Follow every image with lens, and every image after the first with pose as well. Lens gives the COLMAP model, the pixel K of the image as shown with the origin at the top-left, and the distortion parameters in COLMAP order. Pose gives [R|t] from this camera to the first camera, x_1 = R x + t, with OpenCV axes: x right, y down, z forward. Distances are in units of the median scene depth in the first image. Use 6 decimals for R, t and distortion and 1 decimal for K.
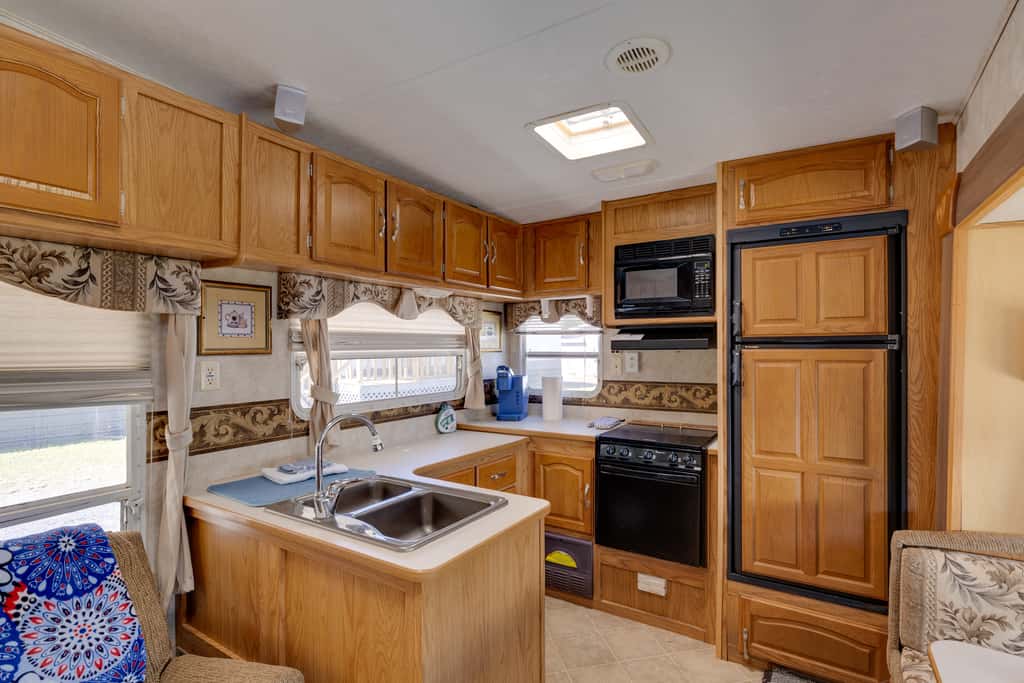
lens RADIAL K [[493.6, 0, 510.6], [0, 493.6, 346.3], [0, 0, 1]] dist [-0.001729, 0.000439]
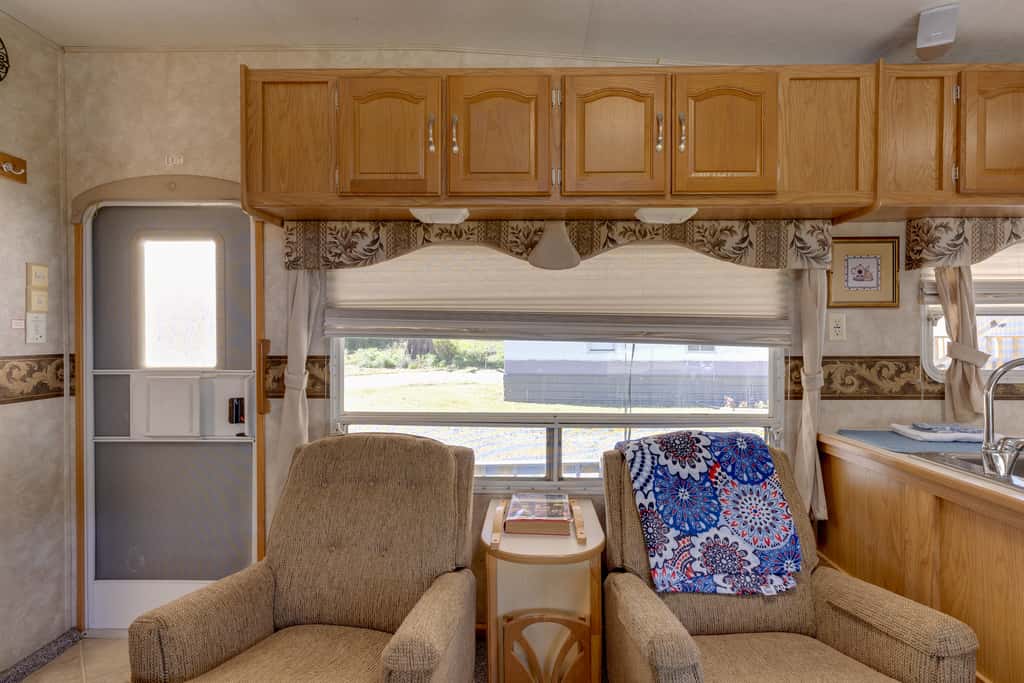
lens RADIAL K [[491.8, 0, 528.8], [0, 491.8, 337.6], [0, 0, 1]] dist [-0.007745, 0.002176]
pose [[0.521176, 0.001656, -0.853448, -0.051892], [-0.000538, 0.999999, 0.001613, 0.075546], [0.853449, -0.000382, 0.521176, -0.106229]]
